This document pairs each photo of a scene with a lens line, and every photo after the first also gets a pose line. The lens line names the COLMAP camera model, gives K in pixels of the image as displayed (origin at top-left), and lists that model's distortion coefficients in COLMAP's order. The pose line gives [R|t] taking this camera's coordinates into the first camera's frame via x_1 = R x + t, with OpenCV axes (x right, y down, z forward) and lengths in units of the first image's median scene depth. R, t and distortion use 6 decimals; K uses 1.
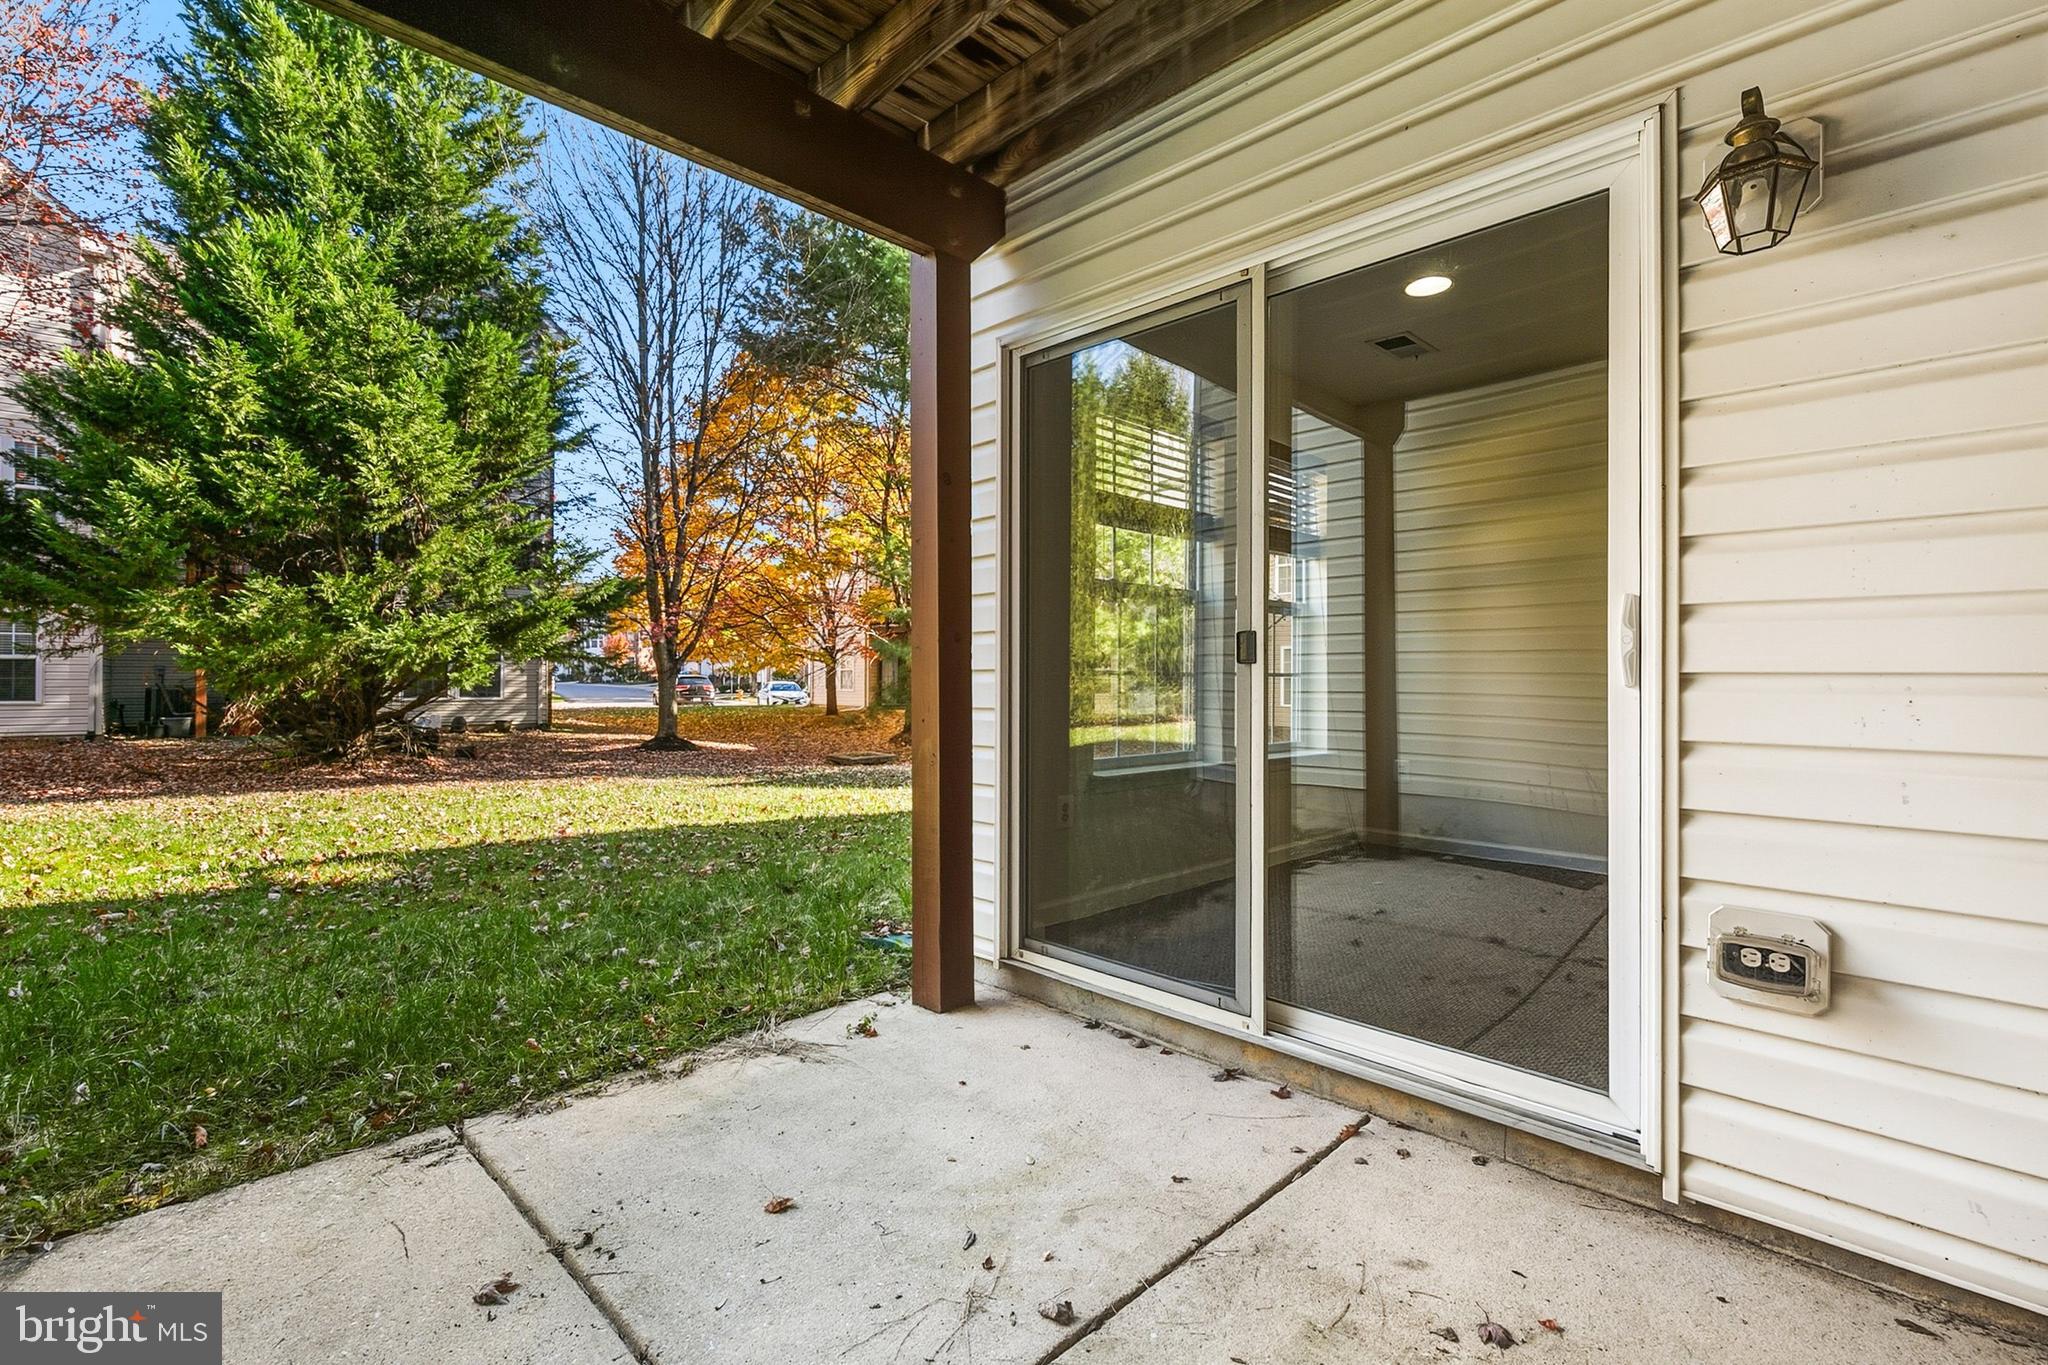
lens RADIAL K [[928.7, 0, 1020.3], [0, 928.7, 665.1], [0, 0, 1]] dist [0.012209, -0.002212]
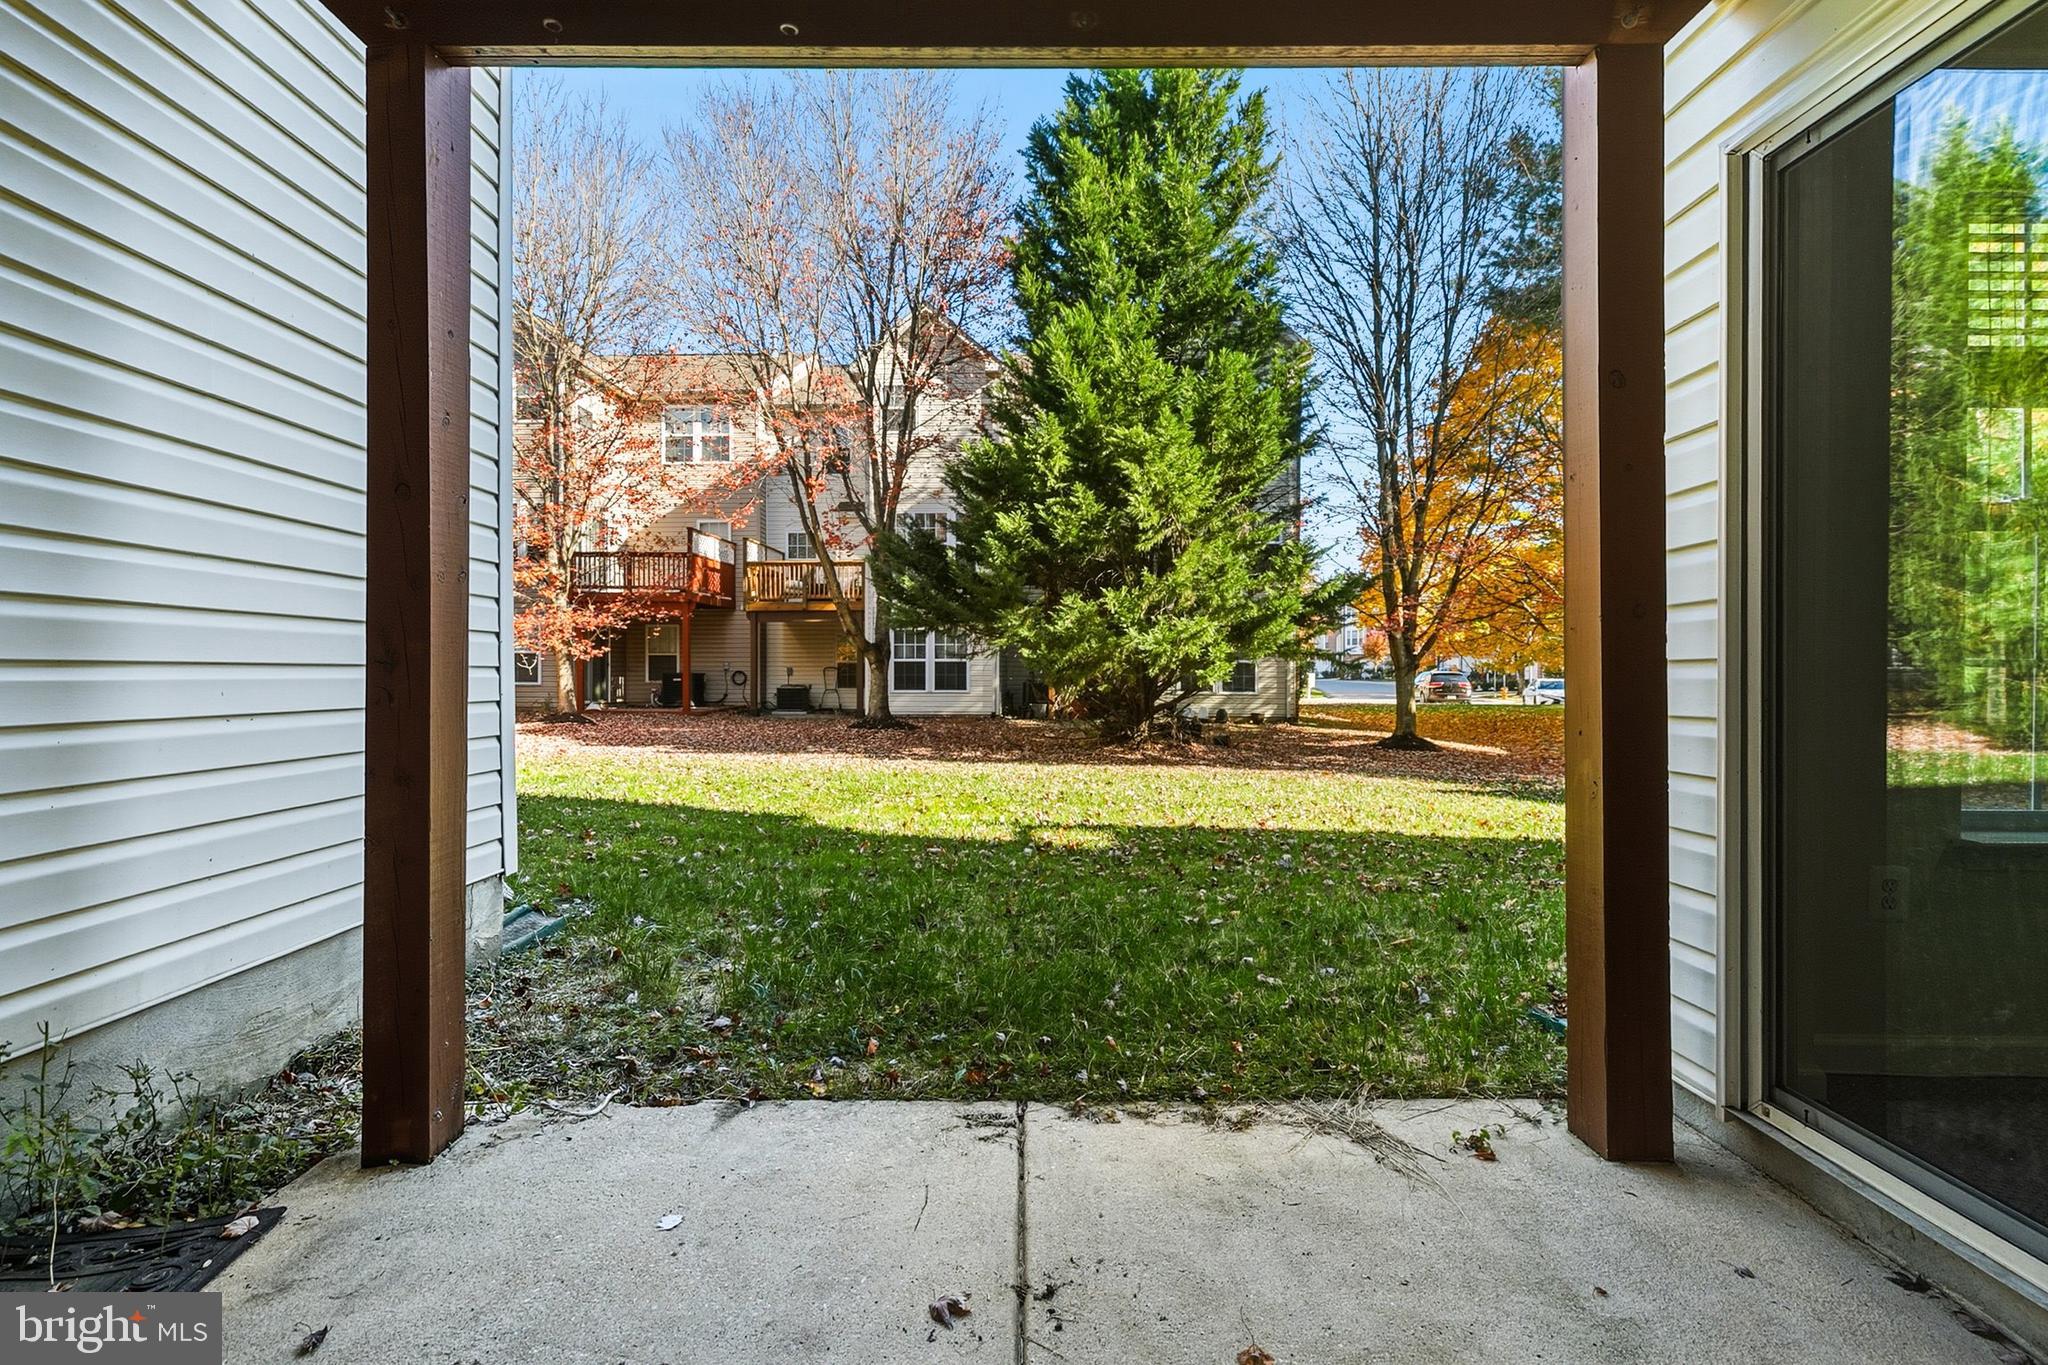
lens RADIAL K [[928.7, 0, 1019.8], [0, 928.7, 672.8], [0, 0, 1]] dist [0.012209, -0.002212]
pose [[0.711579, -0.002032, -0.702603, 0.021959], [0.010282, 0.999919, 0.007521, 0.001200], [0.702531, -0.012576, 0.711542, 0.049907]]
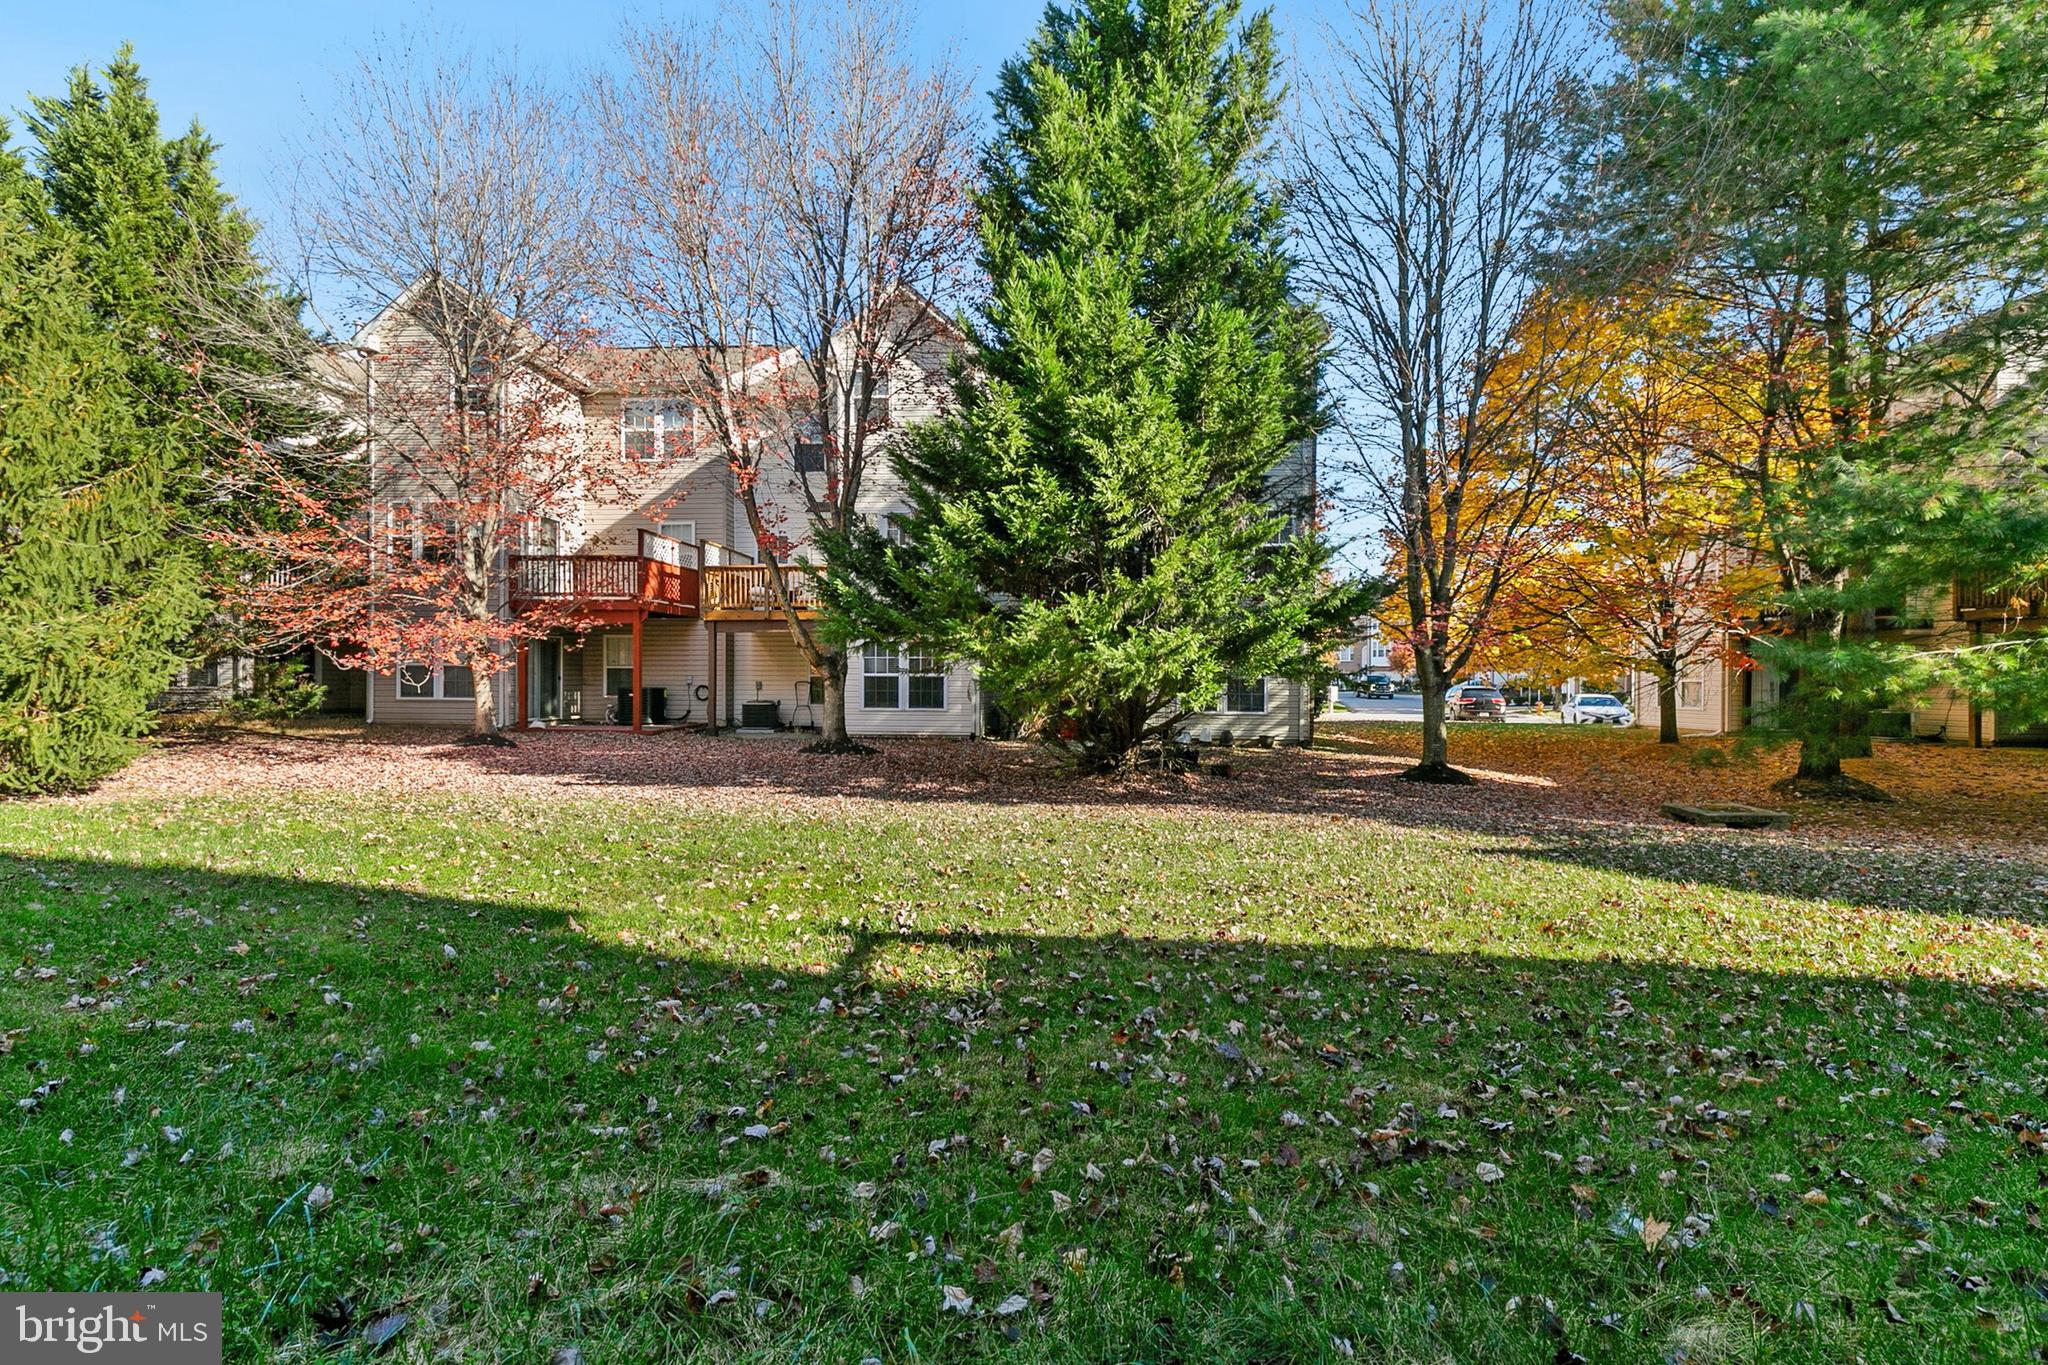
lens RADIAL K [[928.7, 0, 1022.9], [0, 928.7, 683.8], [0, 0, 1]] dist [0.012209, -0.002212]
pose [[0.695027, 0.001116, -0.718983, -0.054237], [0.007164, 0.999938, 0.008478, -0.008857], [0.718948, -0.011044, 0.694976, 0.237163]]
